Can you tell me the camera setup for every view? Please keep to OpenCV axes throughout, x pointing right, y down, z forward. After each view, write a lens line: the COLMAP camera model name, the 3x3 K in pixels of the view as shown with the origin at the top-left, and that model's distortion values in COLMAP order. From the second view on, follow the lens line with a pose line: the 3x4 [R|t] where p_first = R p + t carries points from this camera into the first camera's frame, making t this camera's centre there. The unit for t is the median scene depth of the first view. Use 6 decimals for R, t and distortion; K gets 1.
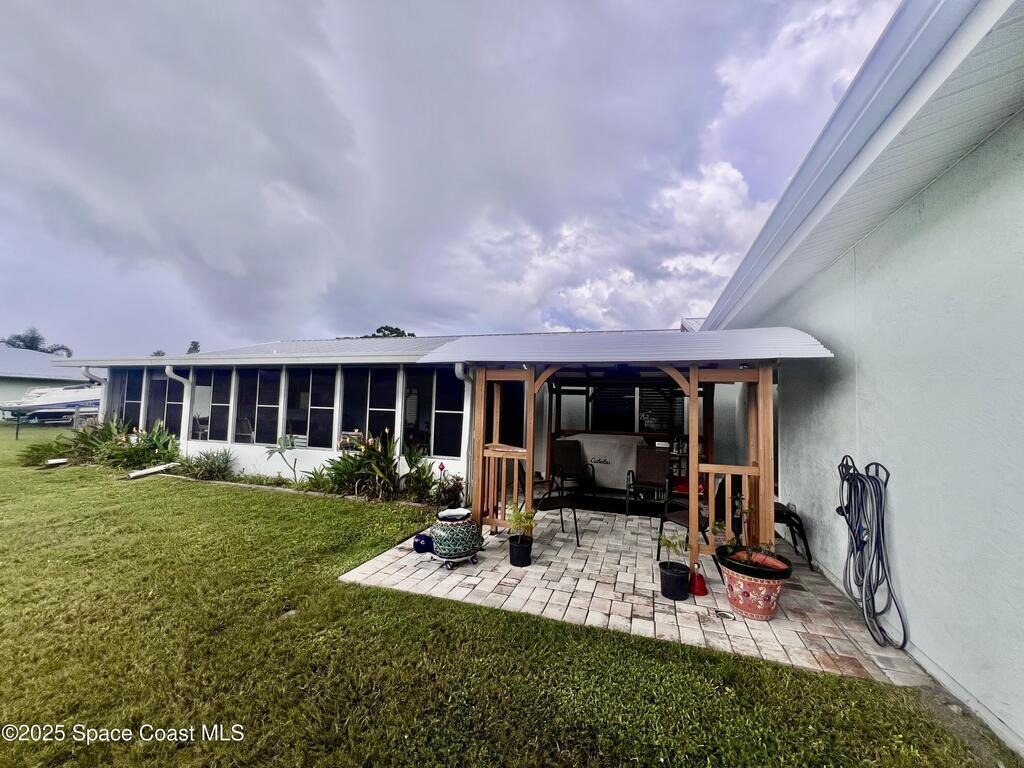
lens RADIAL K [[418.0, 0, 509.5], [0, 418.0, 385.1], [0, 0, 1]] dist [-0.000856, -0.000152]
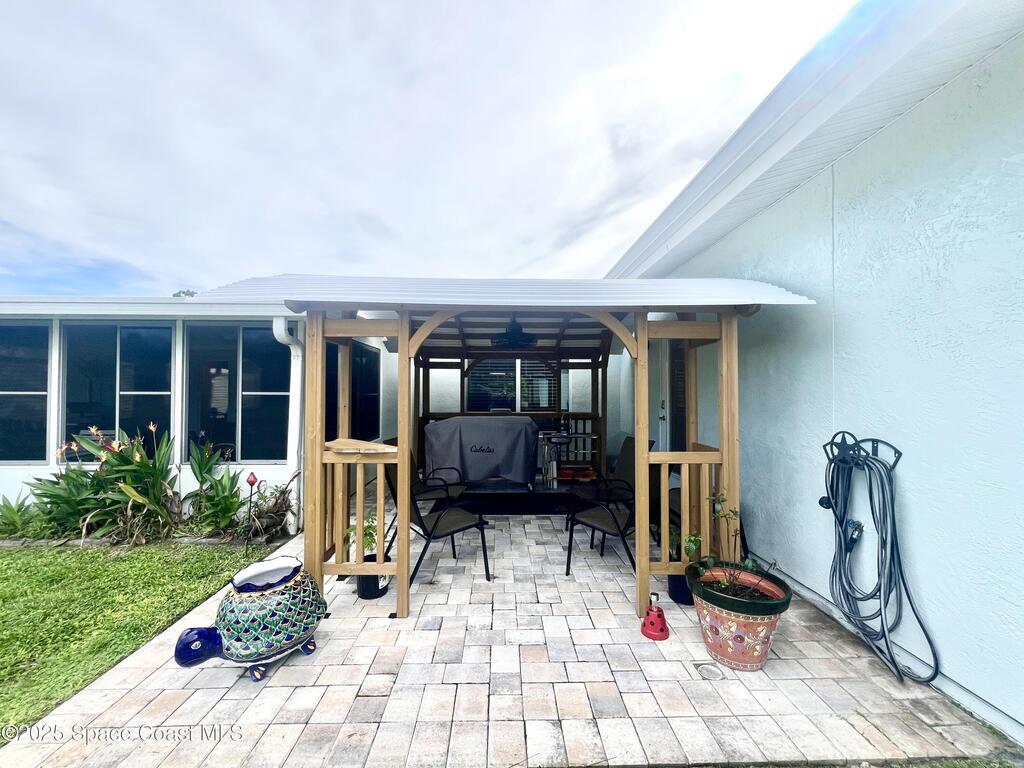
lens RADIAL K [[418.0, 0, 509.5], [0, 418.0, 385.1], [0, 0, 1]] dist [-0.000856, -0.000152]
pose [[0.937751, -0.020059, 0.346730, -0.012370], [0.004544, 0.998954, 0.045503, 0.024059], [-0.347280, -0.041095, 0.936861, 0.260708]]
